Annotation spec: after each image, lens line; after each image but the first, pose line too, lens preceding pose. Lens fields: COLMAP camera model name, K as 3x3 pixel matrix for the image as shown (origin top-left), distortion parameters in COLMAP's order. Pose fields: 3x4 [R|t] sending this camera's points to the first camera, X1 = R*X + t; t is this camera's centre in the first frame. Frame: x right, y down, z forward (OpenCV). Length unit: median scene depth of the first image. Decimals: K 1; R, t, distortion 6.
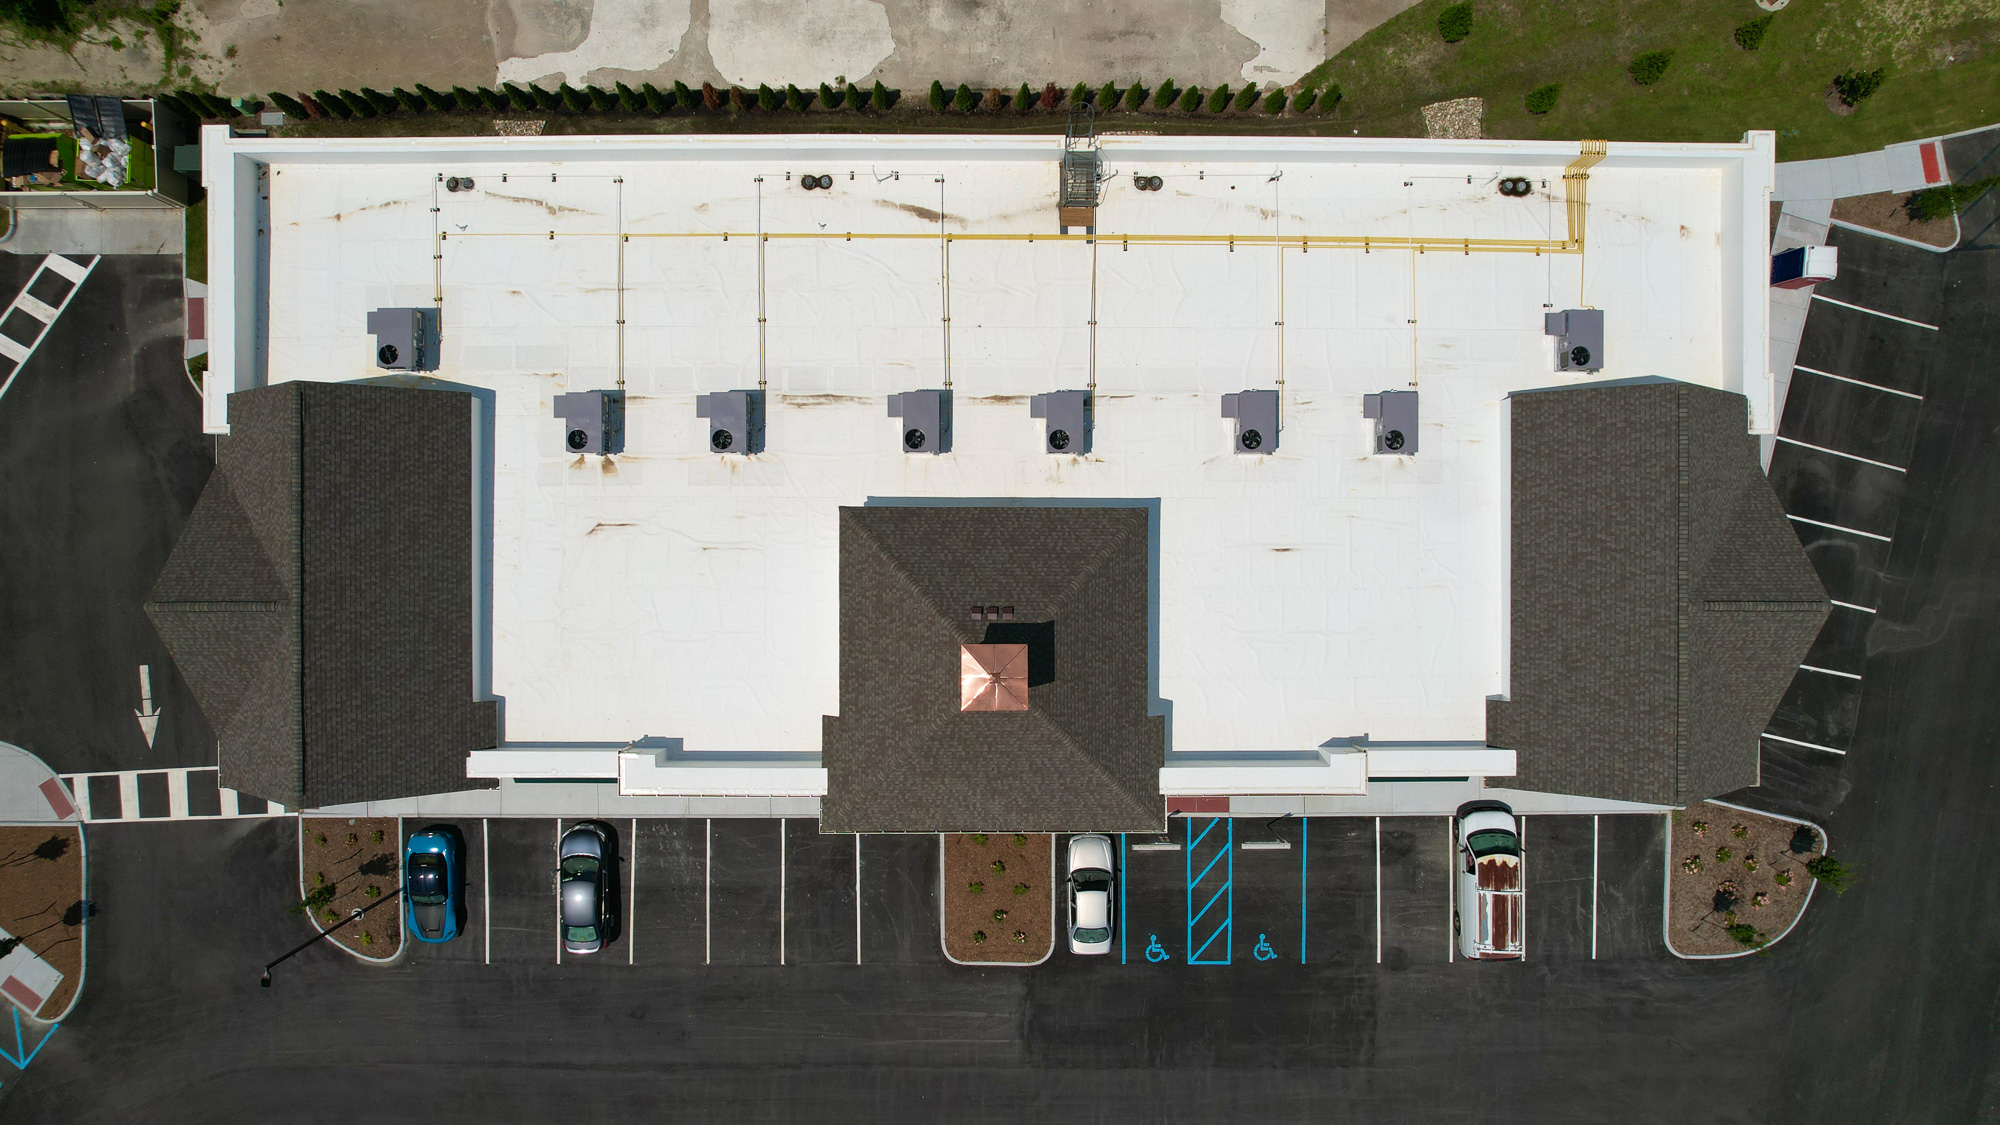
lens RADIAL K [[1295.3, 0, 1011.0], [0, 1295.3, 568.8], [0, 0, 1]] dist [-0.036604, 0.015367]
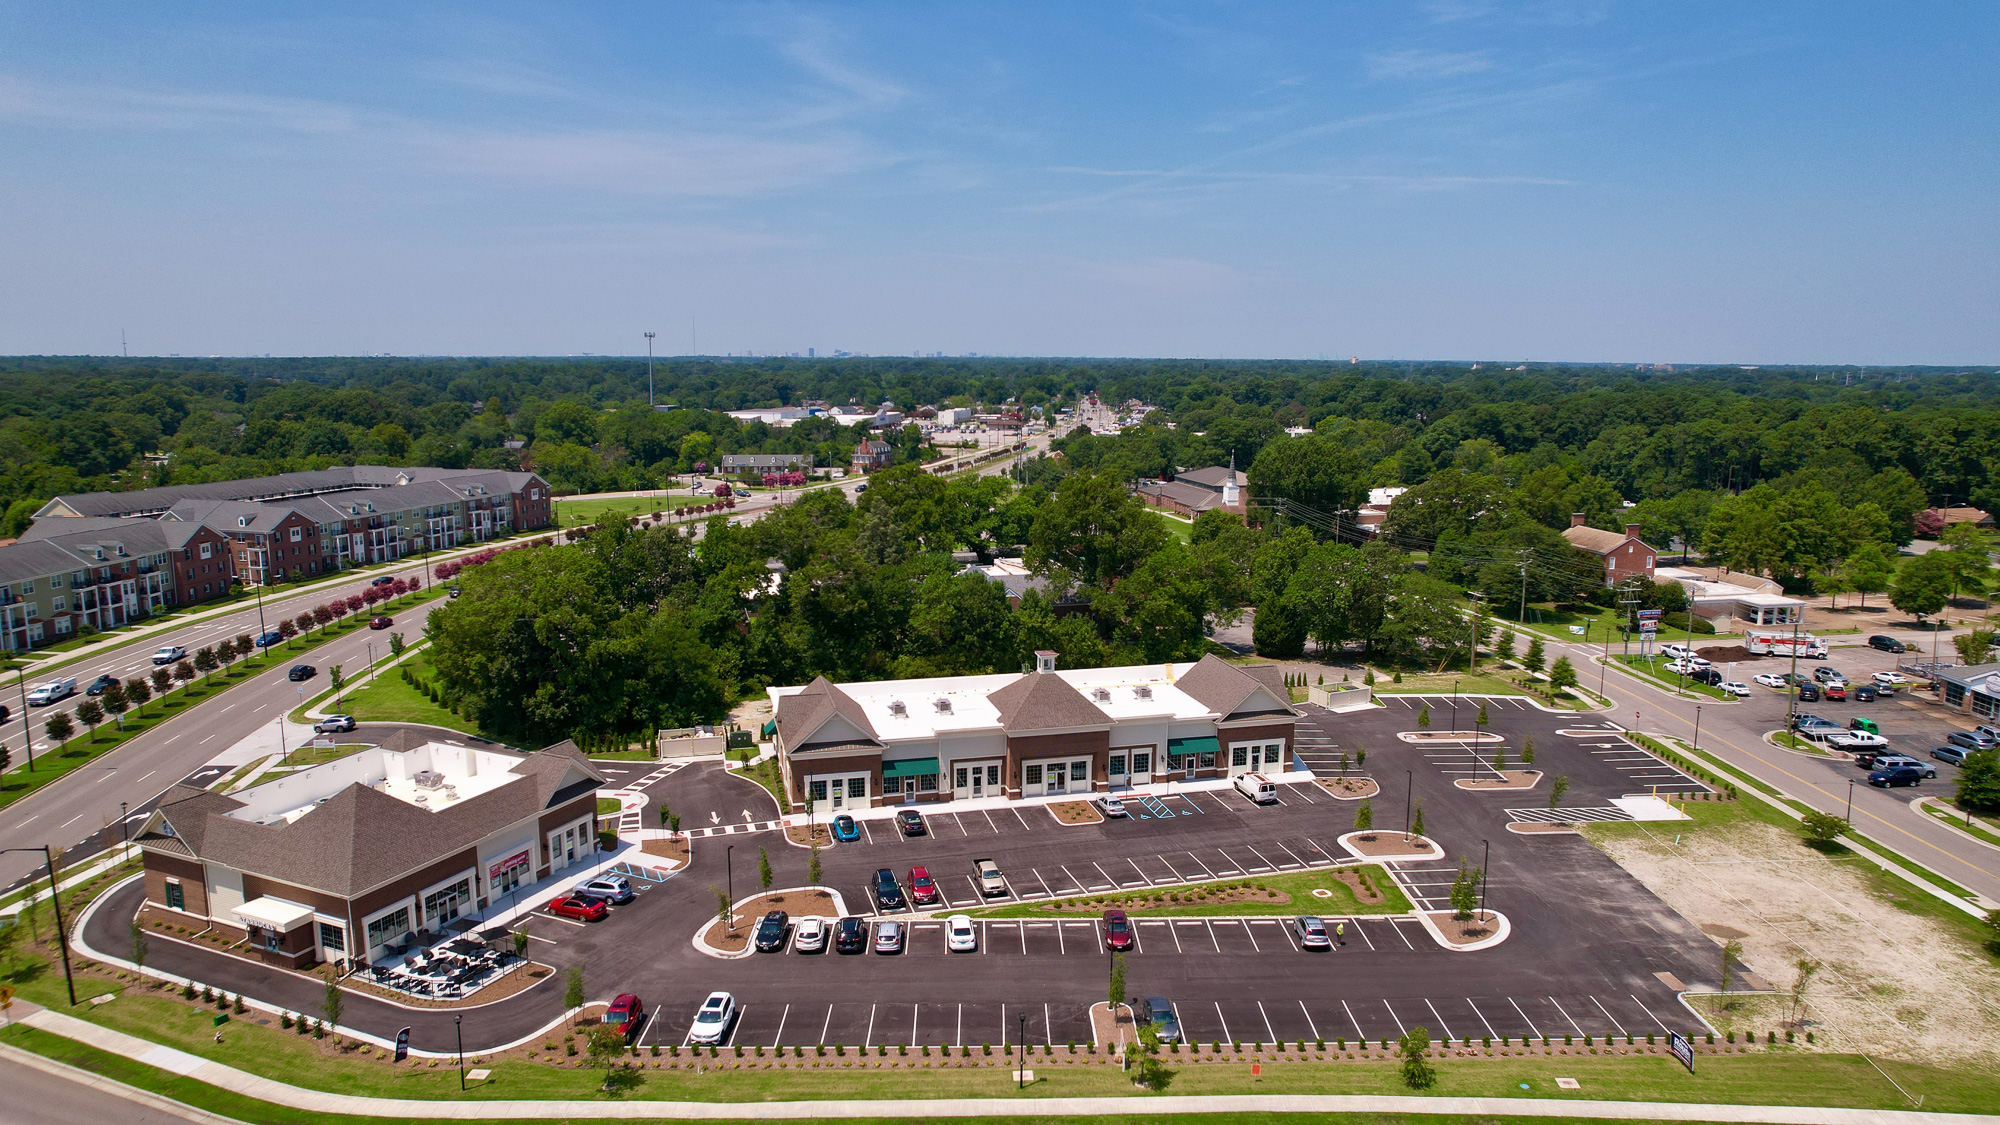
lens RADIAL K [[1269.5, 0, 1007.9], [0, 1269.5, 565.7], [0, 0, 1]] dist [-0.051120, 0.032547]
pose [[0.966294, -0.049298, 0.252677, -0.714127], [0.257269, 0.149053, -0.954775, 2.431831], [0.009406, 0.987600, 0.156712, 0.158918]]
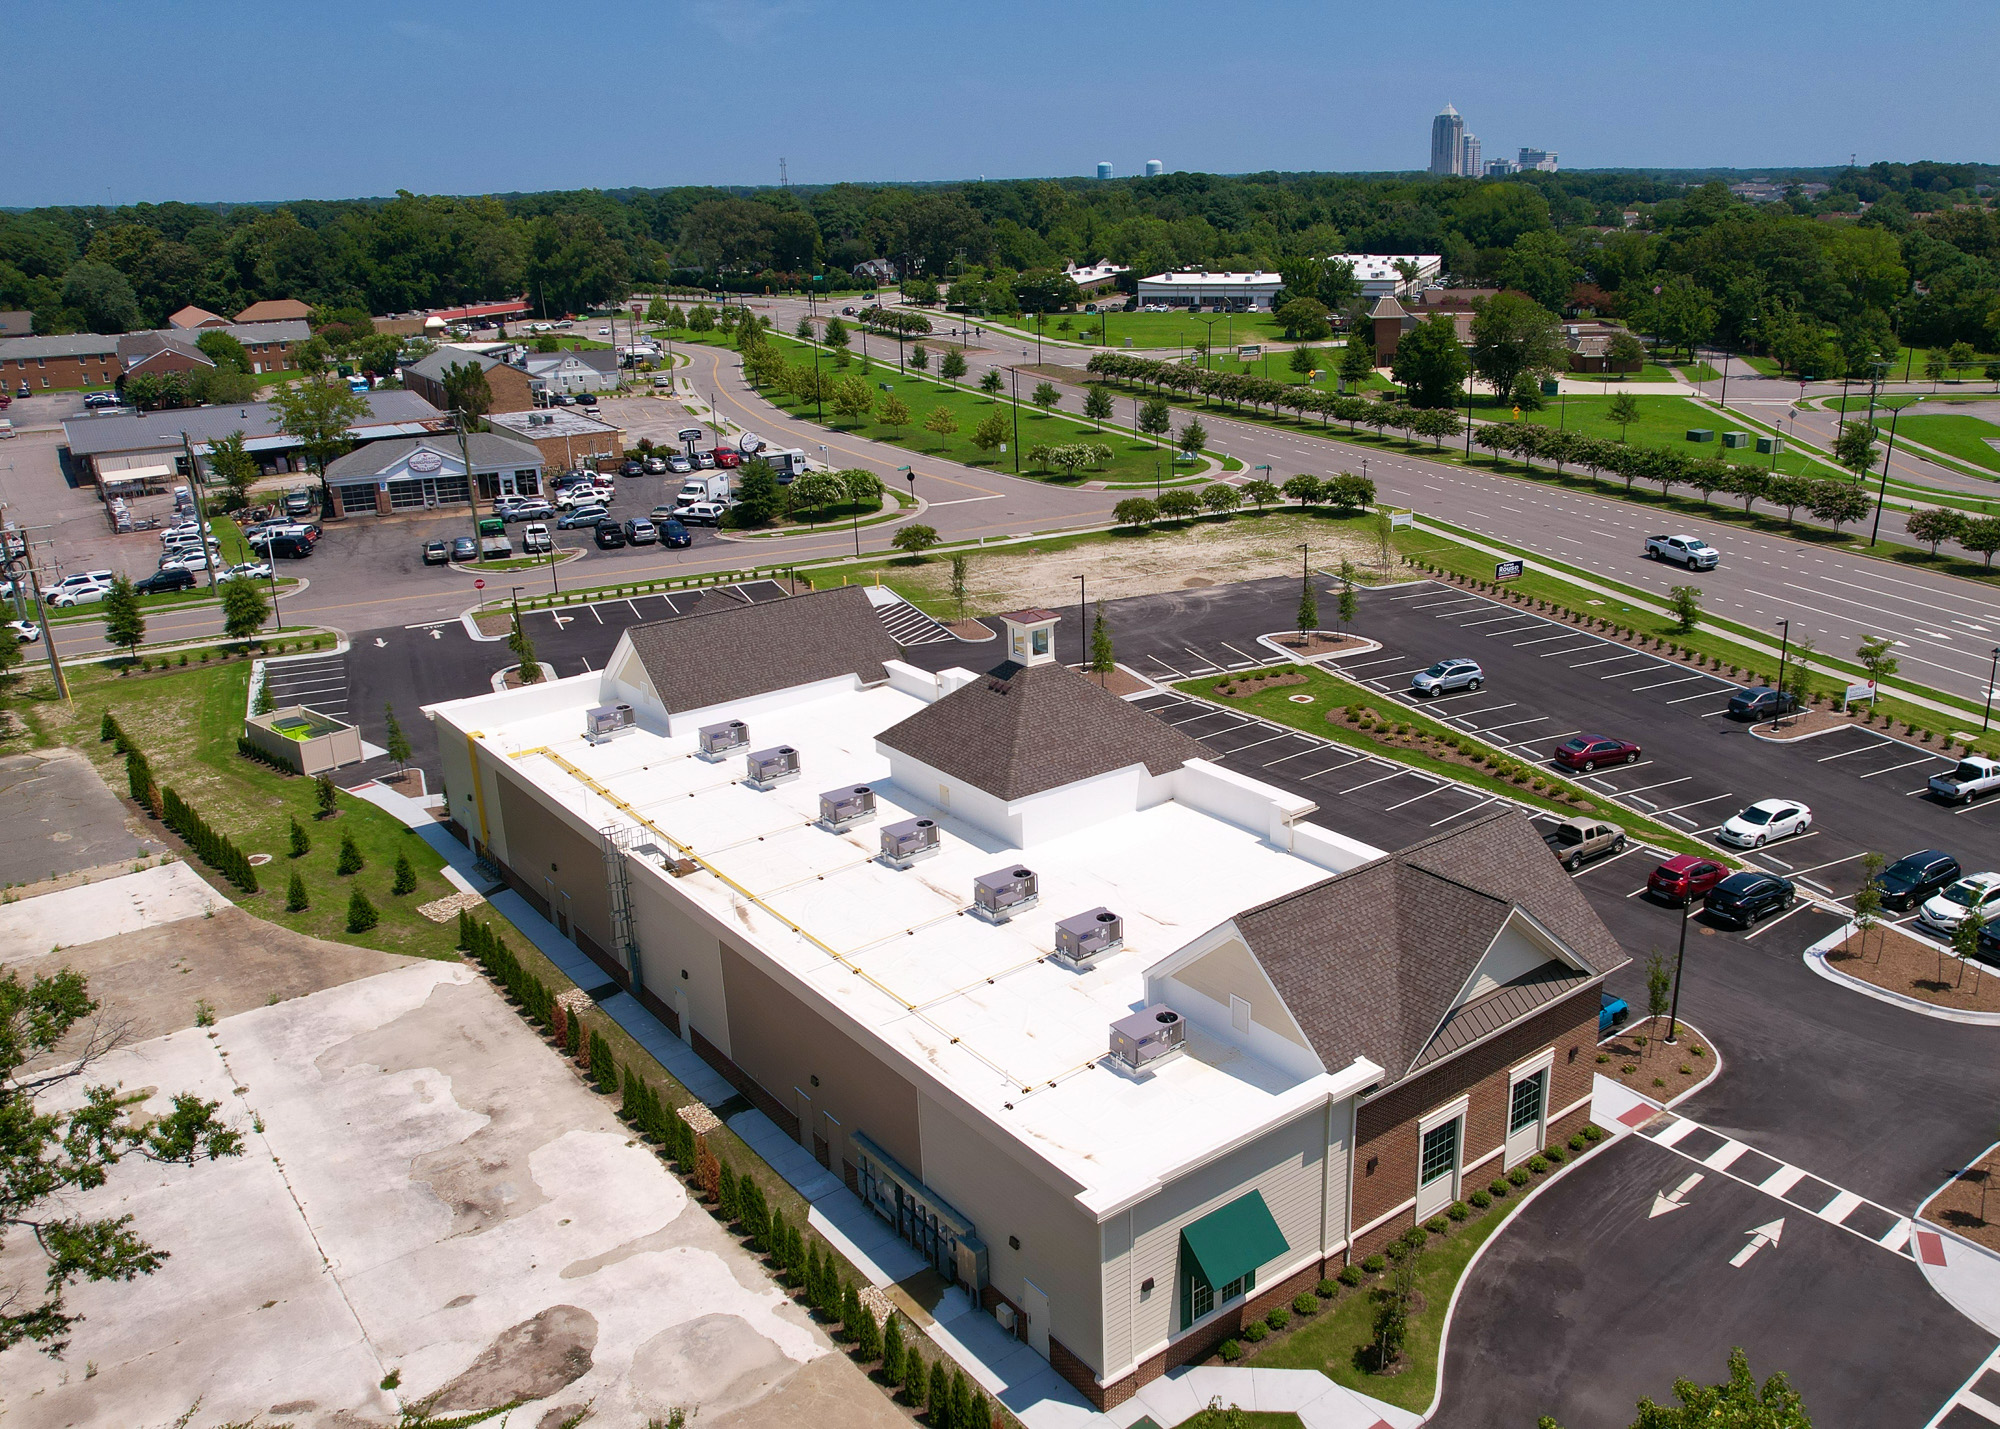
lens RADIAL K [[1618.3, 0, 1089.4], [0, 1618.3, 719.4], [0, 0, 1]] dist [-0.072044, 0.051783]
pose [[-0.622765, -0.249376, 0.741603, -1.050464], [0.782159, -0.222402, 0.582035, -0.695688], [0.019788, 0.942523, 0.333556, 0.365362]]
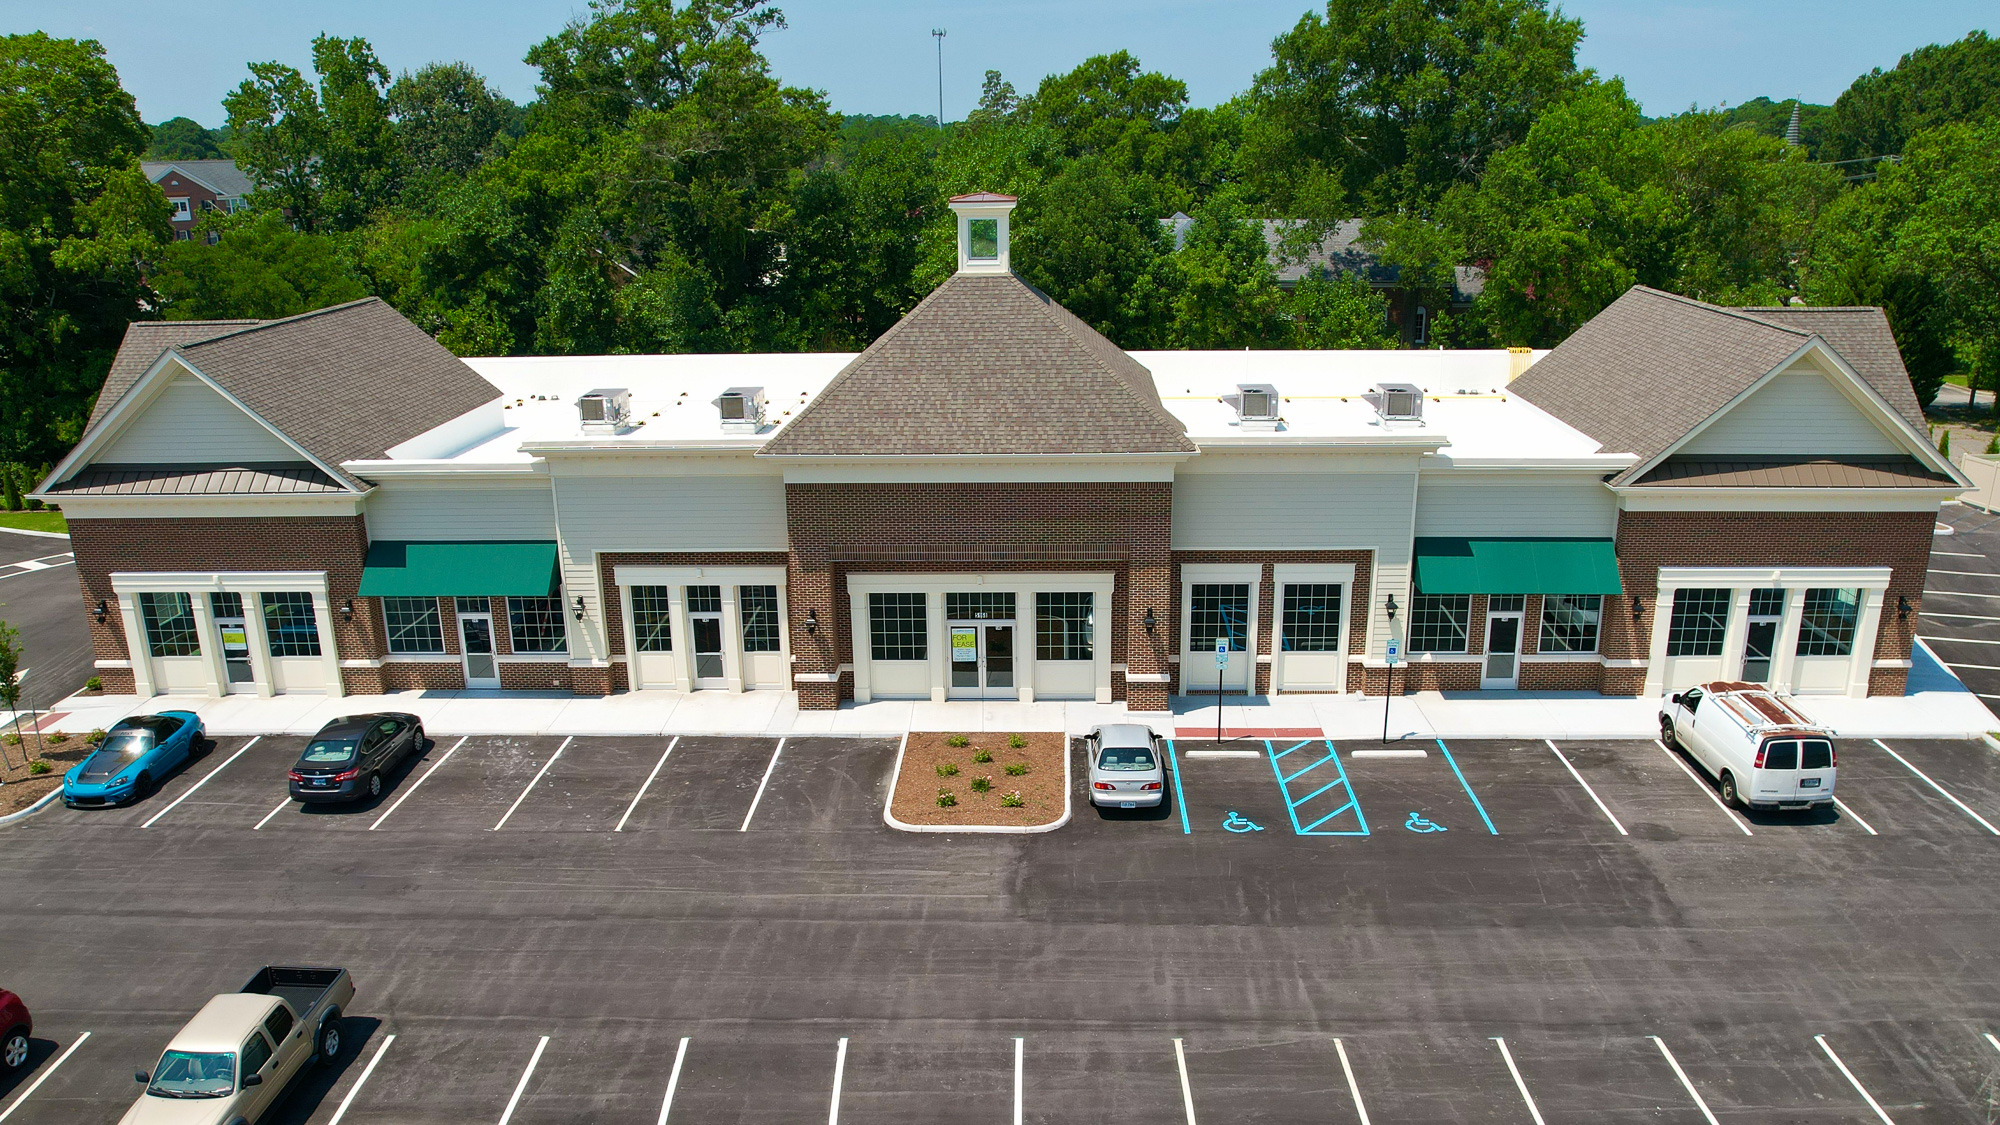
lens RADIAL K [[1537.7, 0, 1008.8], [0, 1537.7, 671.3], [0, 0, 1]] dist [-0.039520, 0.007512]
pose [[0.999230, -0.012977, -0.037037, 0.032873], [-0.030883, 0.322323, -0.946126, 0.949720], [0.024215, 0.946541, 0.321674, 0.702569]]
